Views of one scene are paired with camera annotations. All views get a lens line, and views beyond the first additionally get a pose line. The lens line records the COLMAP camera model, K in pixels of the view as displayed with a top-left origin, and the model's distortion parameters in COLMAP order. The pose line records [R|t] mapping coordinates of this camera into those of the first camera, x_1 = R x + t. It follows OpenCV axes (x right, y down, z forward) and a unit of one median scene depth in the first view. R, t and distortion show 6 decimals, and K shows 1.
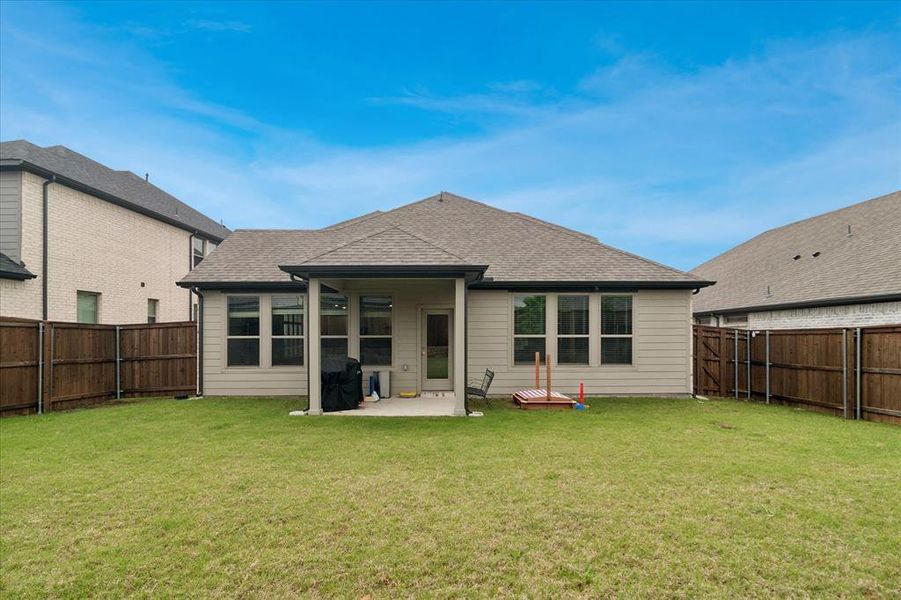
lens RADIAL K [[450.9, 0, 451.5], [0, 450.9, 337.1], [0, 0, 1]] dist [-0.001911, 0.000121]
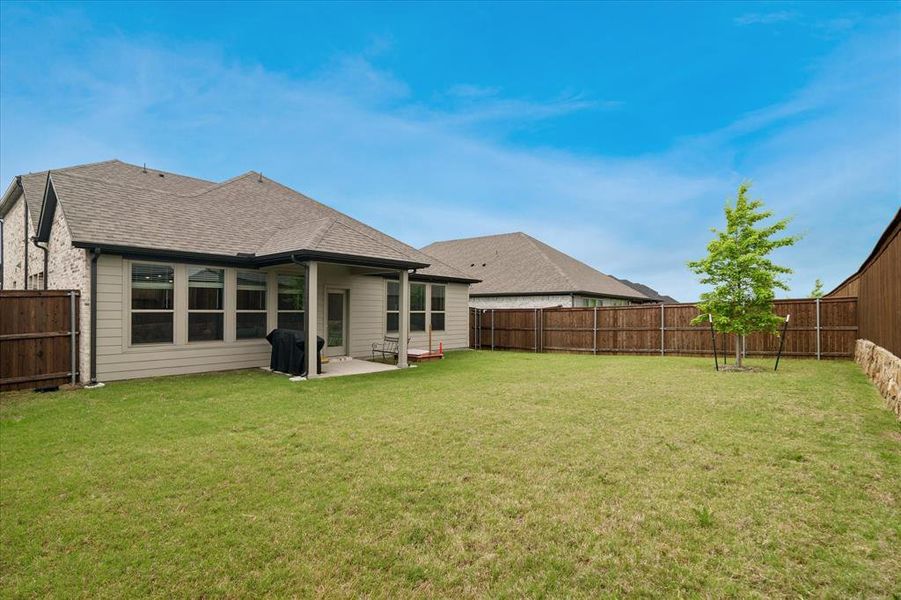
lens RADIAL K [[442.8, 0, 450.5], [0, 442.8, 300.0], [0, 0, 1]] dist [0.000660, 0.000504]
pose [[0.659072, 0.025744, 0.751639, -0.732137], [-0.004644, 0.999534, -0.030162, 0.002138], [-0.752065, 0.016389, 0.658885, -0.017796]]
